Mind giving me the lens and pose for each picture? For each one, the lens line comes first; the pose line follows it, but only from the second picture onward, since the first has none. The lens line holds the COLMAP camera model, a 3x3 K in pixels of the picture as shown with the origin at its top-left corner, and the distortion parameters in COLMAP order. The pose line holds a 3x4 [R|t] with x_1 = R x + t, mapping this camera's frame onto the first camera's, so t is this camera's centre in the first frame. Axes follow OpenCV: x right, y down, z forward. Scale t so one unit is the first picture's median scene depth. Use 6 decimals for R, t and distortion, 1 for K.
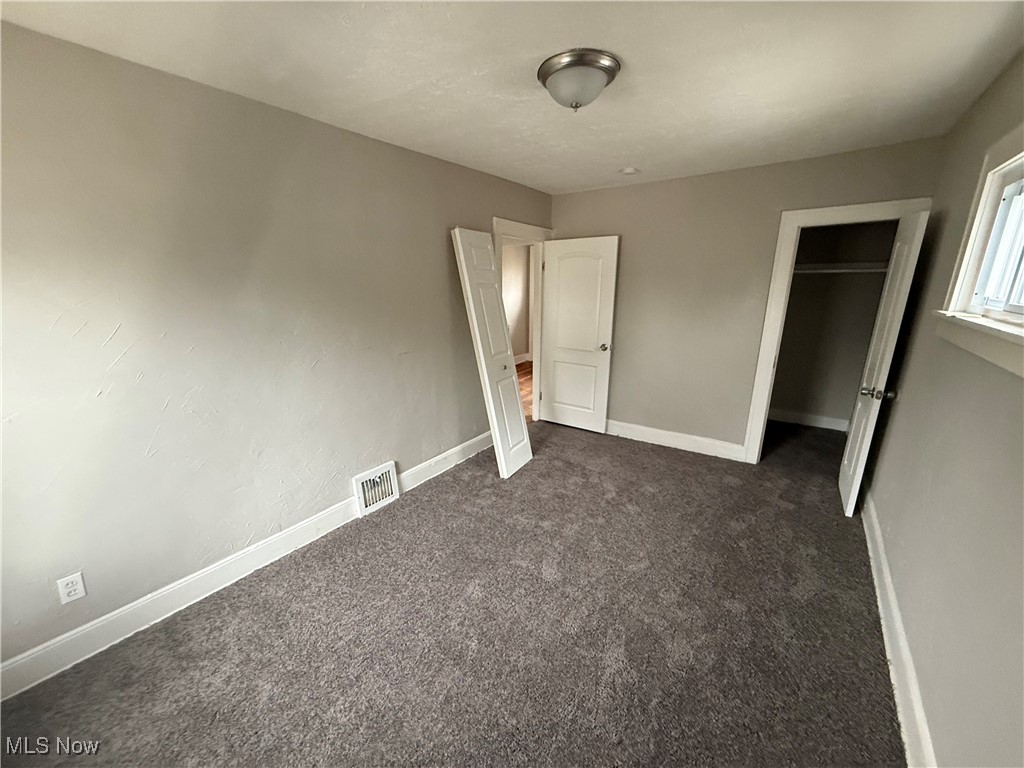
lens RADIAL K [[408.8, 0, 509.9], [0, 408.8, 390.1], [0, 0, 1]] dist [0.000873, 0.000413]
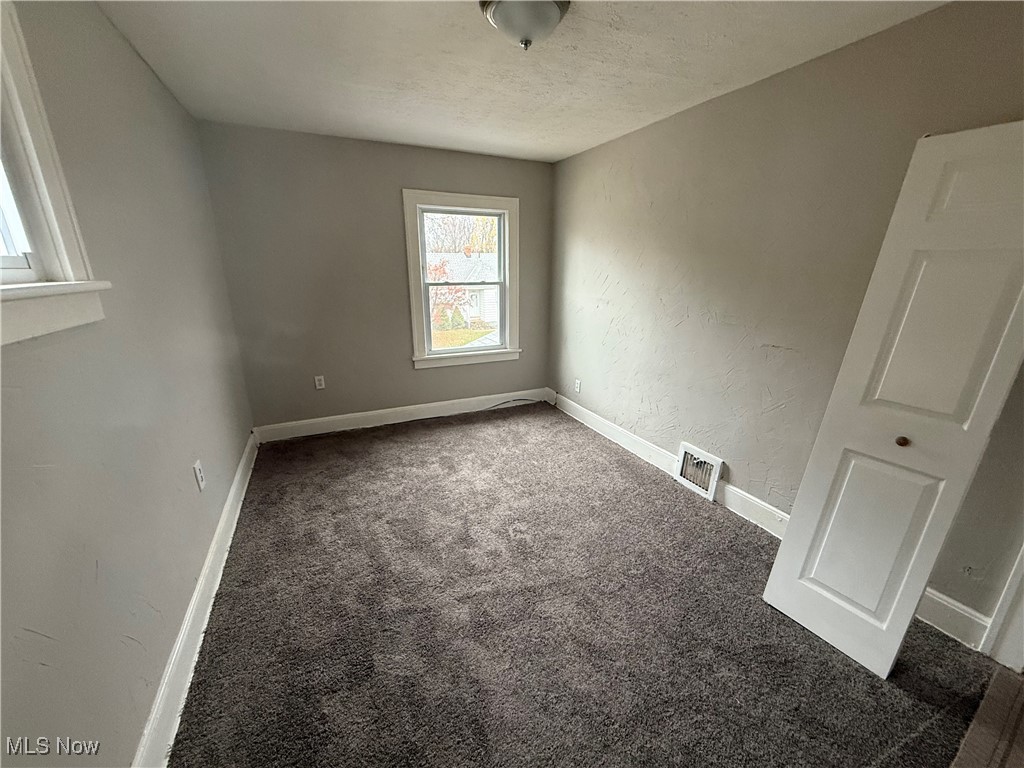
lens RADIAL K [[408.8, 0, 507.2], [0, 408.8, 382.9], [0, 0, 1]] dist [0.000873, 0.000413]
pose [[-0.498416, 0.241516, -0.832617, 0.646998], [-0.227301, 0.890408, 0.394345, -0.220303], [0.836609, 0.385803, -0.388897, 0.915950]]
